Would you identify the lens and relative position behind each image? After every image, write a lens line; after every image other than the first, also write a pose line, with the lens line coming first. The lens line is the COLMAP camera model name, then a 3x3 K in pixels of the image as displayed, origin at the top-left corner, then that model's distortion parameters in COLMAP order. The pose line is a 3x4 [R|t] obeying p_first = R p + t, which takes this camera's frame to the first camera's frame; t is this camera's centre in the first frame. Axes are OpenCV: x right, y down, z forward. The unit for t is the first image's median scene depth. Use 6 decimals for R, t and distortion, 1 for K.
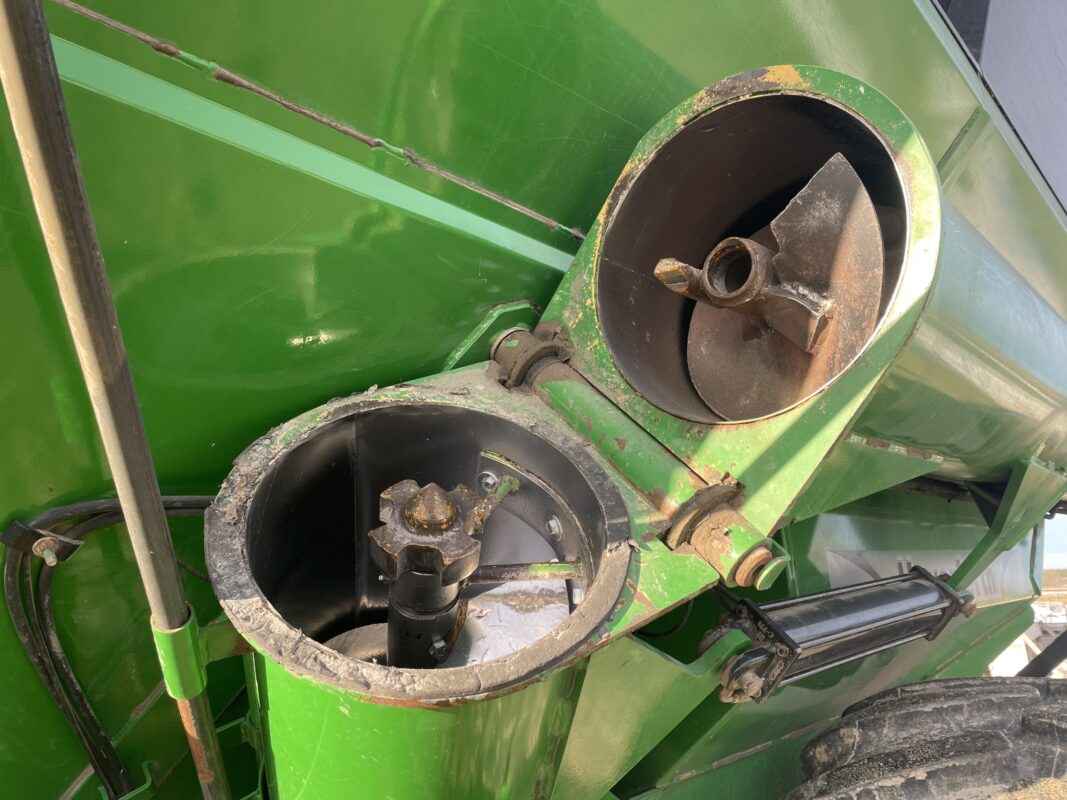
lens RADIAL K [[786.5, 0, 533.5], [0, 786.5, 400.0], [0, 0, 1]] dist [0.101445, -0.127726]
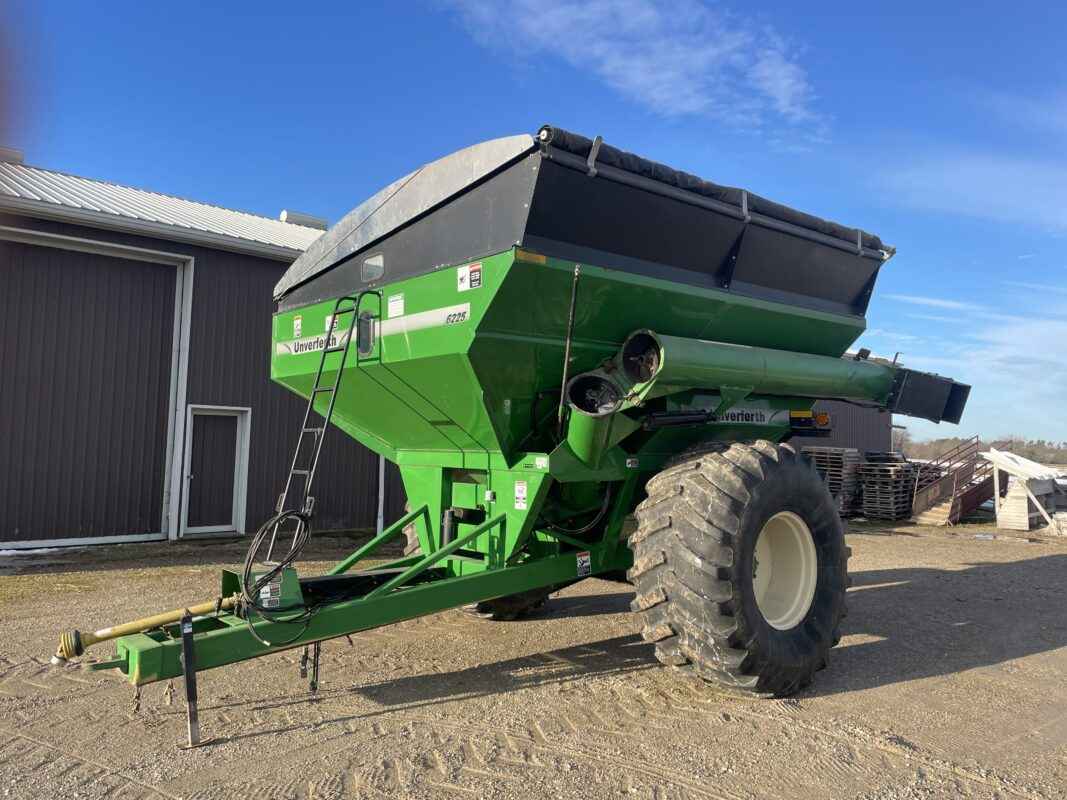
lens RADIAL K [[786.5, 0, 533.5], [0, 786.5, 400.0], [0, 0, 1]] dist [0.101445, -0.127726]
pose [[0.986727, 0.066420, -0.148180, 0.356644], [-0.028395, 0.969037, 0.245277, -1.409189], [0.159883, -0.237814, 0.958062, -5.433795]]
